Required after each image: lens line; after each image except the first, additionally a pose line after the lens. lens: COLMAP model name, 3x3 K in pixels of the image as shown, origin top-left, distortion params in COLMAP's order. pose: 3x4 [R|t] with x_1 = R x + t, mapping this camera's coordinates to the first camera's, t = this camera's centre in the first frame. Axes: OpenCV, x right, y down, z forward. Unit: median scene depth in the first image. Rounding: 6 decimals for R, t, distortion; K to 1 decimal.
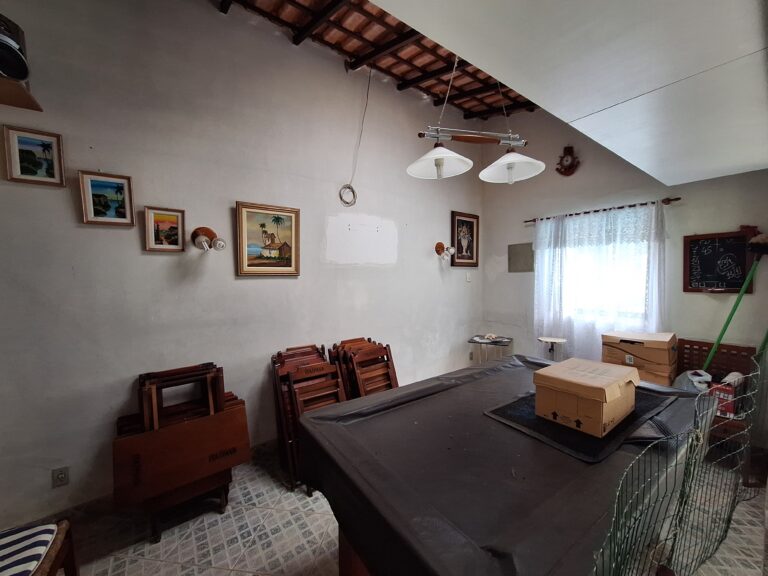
lens RADIAL K [[304.6, 0, 386.9], [0, 304.6, 288.7], [0, 0, 1]] dist [0.000025, 0.000140]
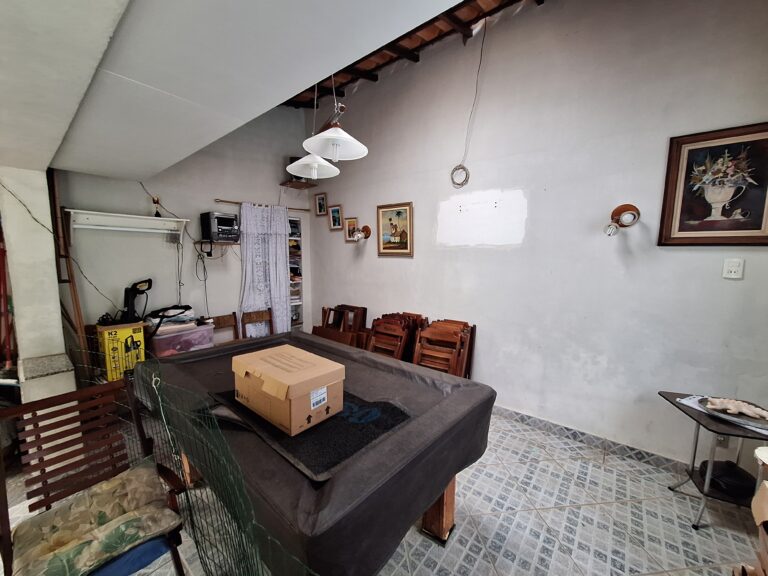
lens RADIAL K [[304.6, 0, 386.8], [0, 304.6, 289.5], [0, 0, 1]] dist [0.000025, 0.000140]
pose [[0.249109, 0.123775, -0.960533, 0.931840], [-0.061214, 0.991829, 0.111932, -0.042313], [0.966539, 0.030915, 0.254651, 0.609910]]
